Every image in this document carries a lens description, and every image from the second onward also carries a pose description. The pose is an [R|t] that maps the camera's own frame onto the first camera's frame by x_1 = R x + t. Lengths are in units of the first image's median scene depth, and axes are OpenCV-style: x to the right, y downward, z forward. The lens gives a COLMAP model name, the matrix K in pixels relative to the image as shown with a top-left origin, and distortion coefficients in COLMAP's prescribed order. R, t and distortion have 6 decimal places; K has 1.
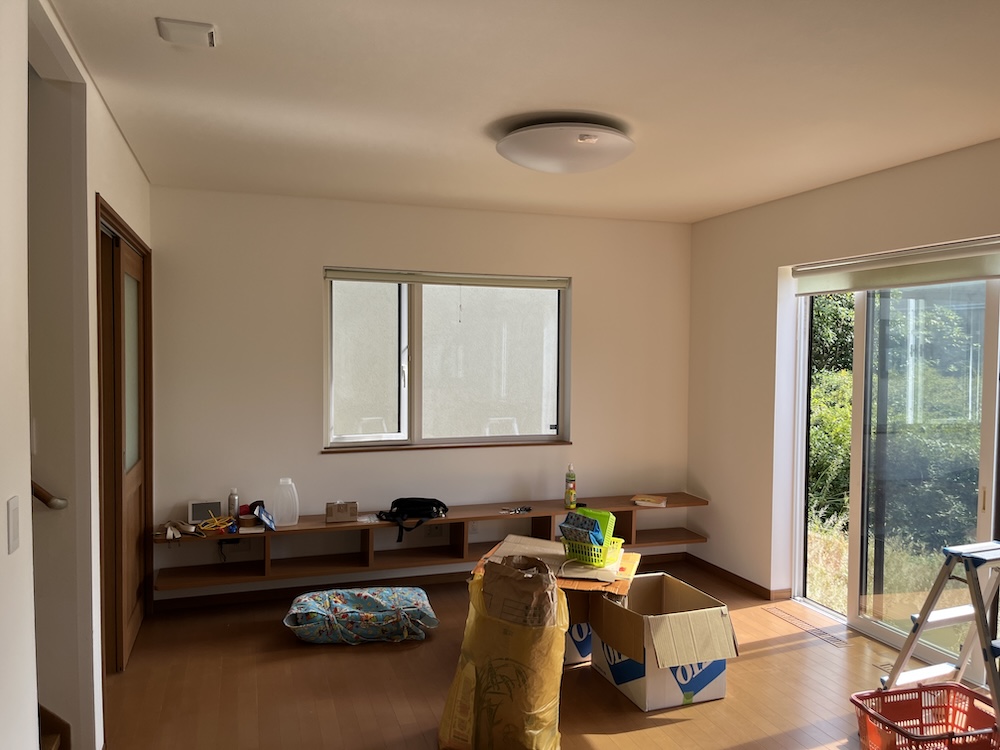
lens RADIAL K [[759.8, 0, 494.8], [0, 759.8, 378.6], [0, 0, 1]] dist [0.056698, -0.075930]
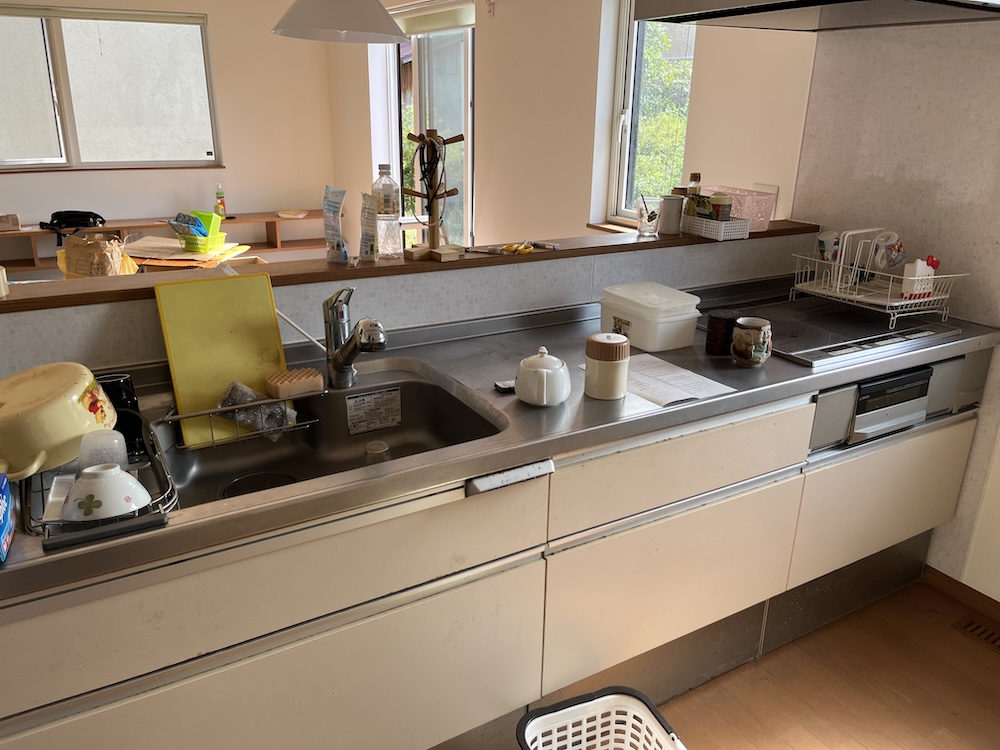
lens RADIAL K [[759.8, 0, 495.6], [0, 759.8, 372.2], [0, 0, 1]] dist [0.056698, -0.075930]
pose [[0.977885, -0.063553, 0.199251, 0.303281], [0.000250, 0.953066, 0.302764, 0.032561], [-0.209141, -0.296019, 0.932005, -0.364898]]
